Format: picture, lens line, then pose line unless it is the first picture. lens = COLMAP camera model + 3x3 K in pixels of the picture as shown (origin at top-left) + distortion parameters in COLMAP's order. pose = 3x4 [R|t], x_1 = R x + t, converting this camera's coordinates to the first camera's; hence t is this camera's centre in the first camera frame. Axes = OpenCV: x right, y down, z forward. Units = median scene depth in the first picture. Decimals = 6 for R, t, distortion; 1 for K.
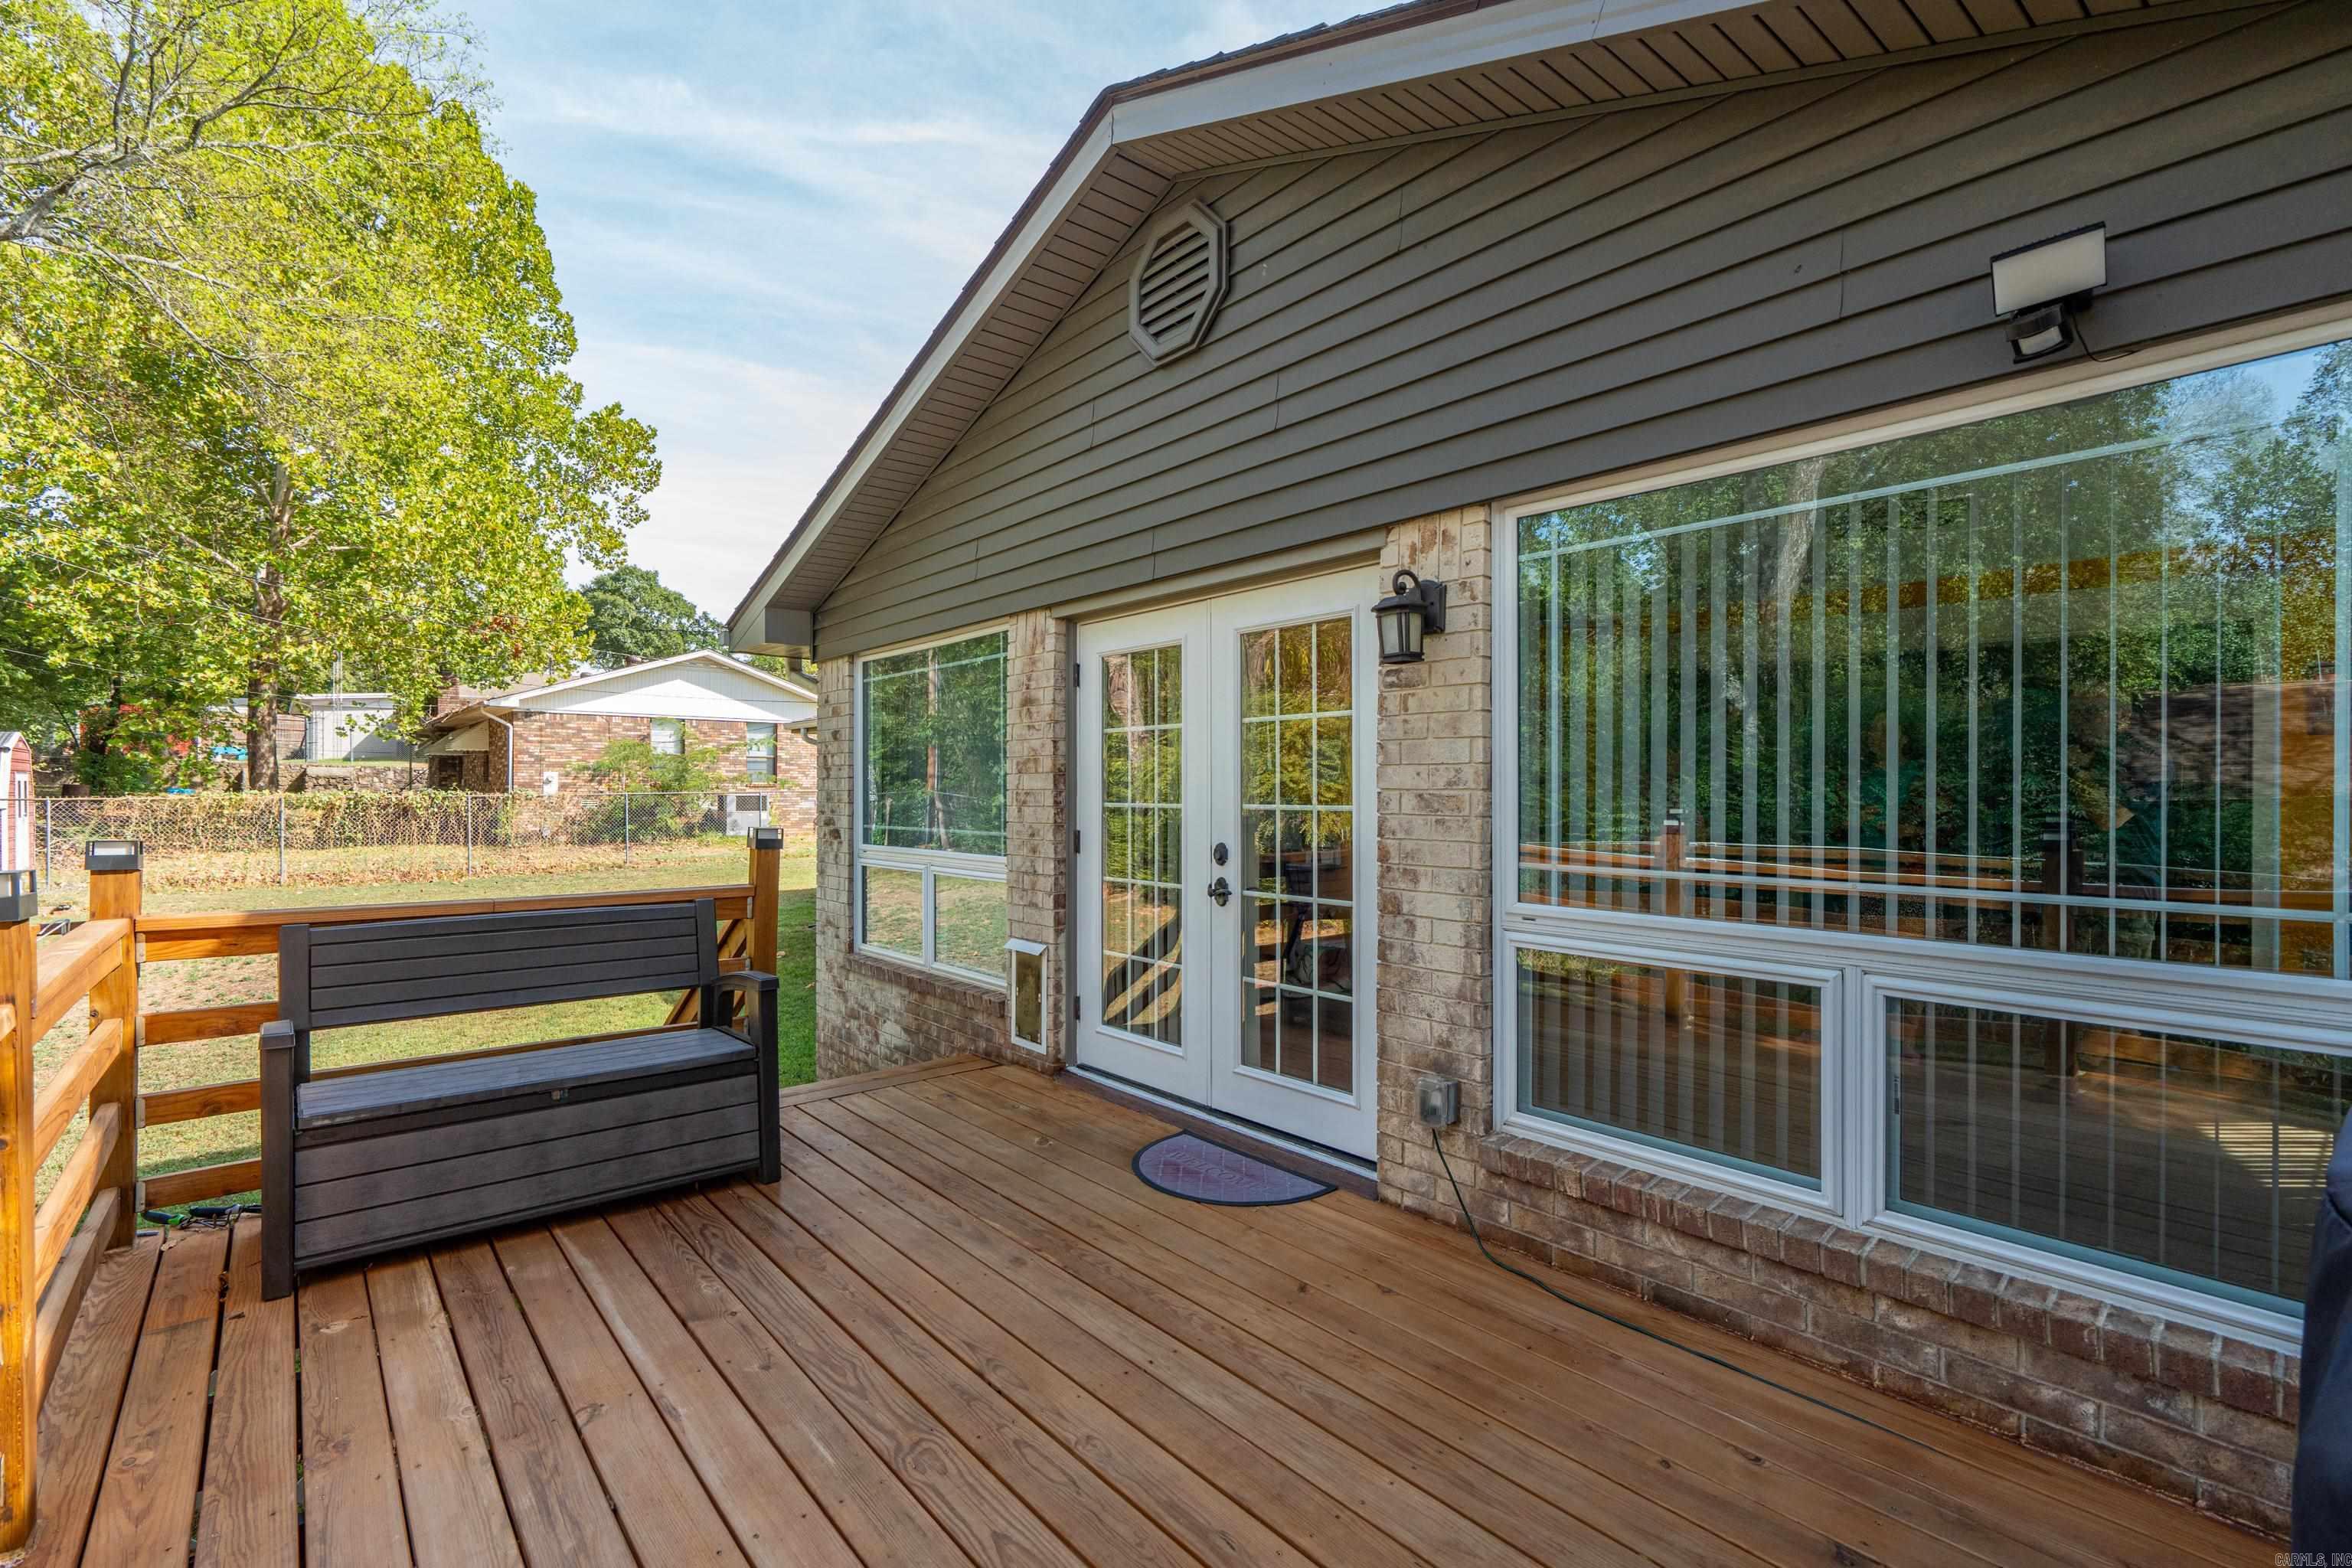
lens RADIAL K [[1065.9, 0, 1176.0], [0, 1065.9, 784.0], [0, 0, 1]] dist [0.001480, 0.000276]
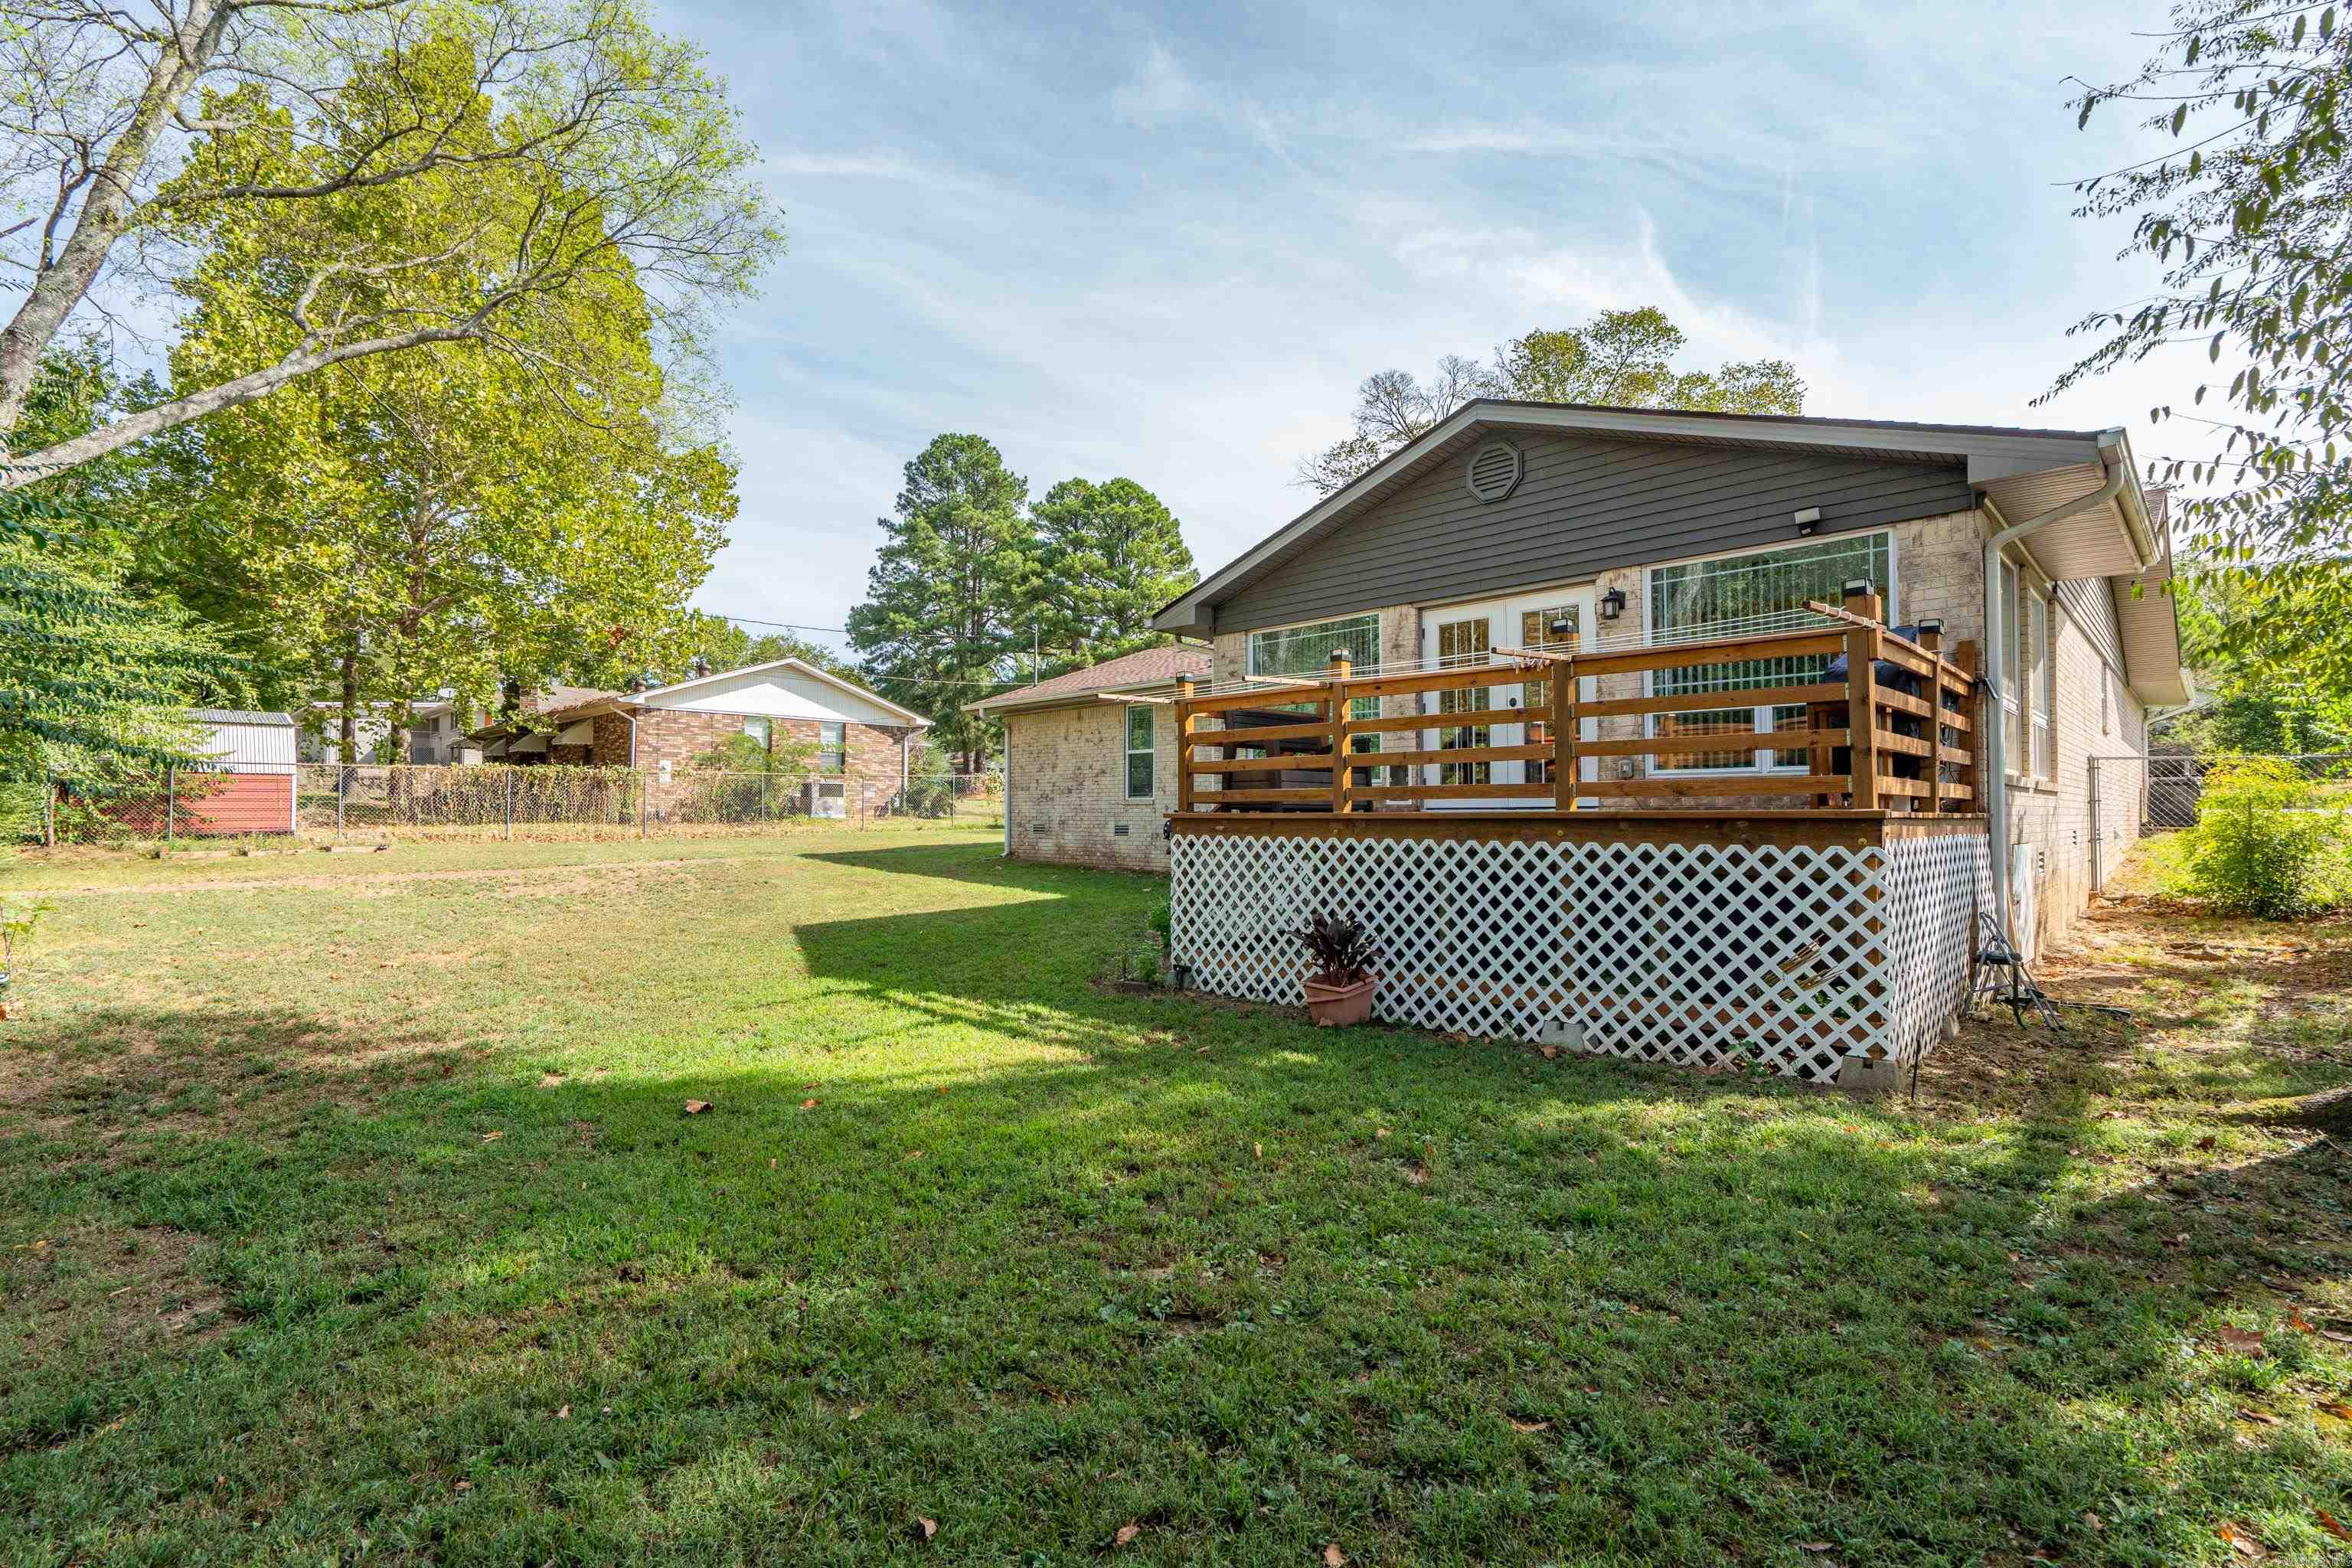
lens RADIAL K [[1066.3, 0, 1183.4], [0, 1066.3, 812.3], [0, 0, 1]] dist [0.001235, 0.000536]
pose [[0.994525, -0.002970, 0.104460, -0.845980], [0.003252, 0.999992, -0.002526, 0.281872], [-0.104452, 0.002852, 0.994526, -1.194842]]
